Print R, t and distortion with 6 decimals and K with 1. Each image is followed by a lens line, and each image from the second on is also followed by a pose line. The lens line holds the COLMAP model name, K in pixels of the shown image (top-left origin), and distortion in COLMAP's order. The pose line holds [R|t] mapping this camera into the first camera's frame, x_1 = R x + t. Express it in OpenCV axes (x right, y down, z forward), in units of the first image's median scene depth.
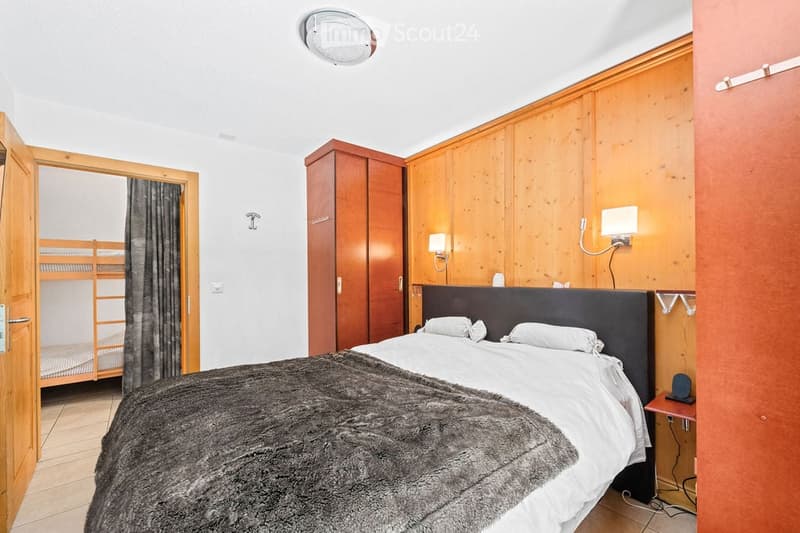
lens RADIAL K [[334.6, 0, 399.7], [0, 334.6, 262.0], [0, 0, 1]] dist [-0.010267, 0.000055]
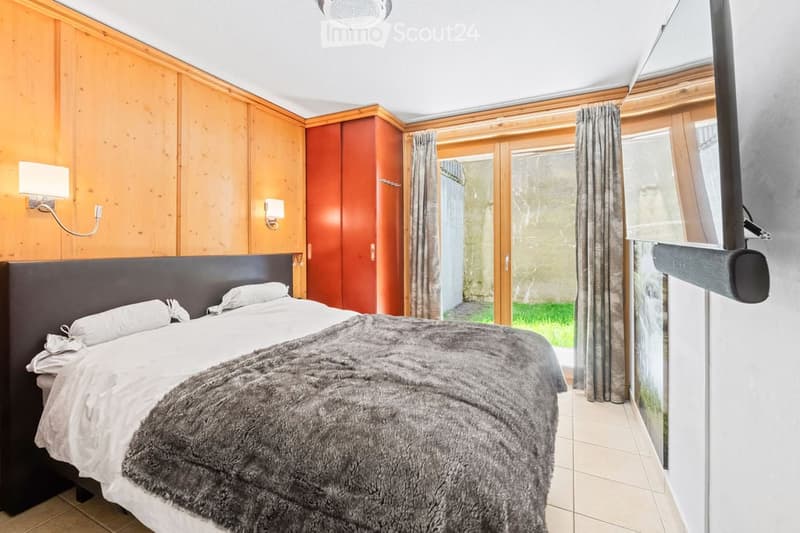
lens RADIAL K [[336.1, 0, 402.9], [0, 336.1, 244.0], [0, 0, 1]] dist [-0.001294, -0.000365]
pose [[-0.407670, 0.010330, 0.913071, -0.747549], [-0.036549, 0.998950, -0.027620, 0.045642], [-0.912398, -0.044632, -0.406864, 0.852923]]
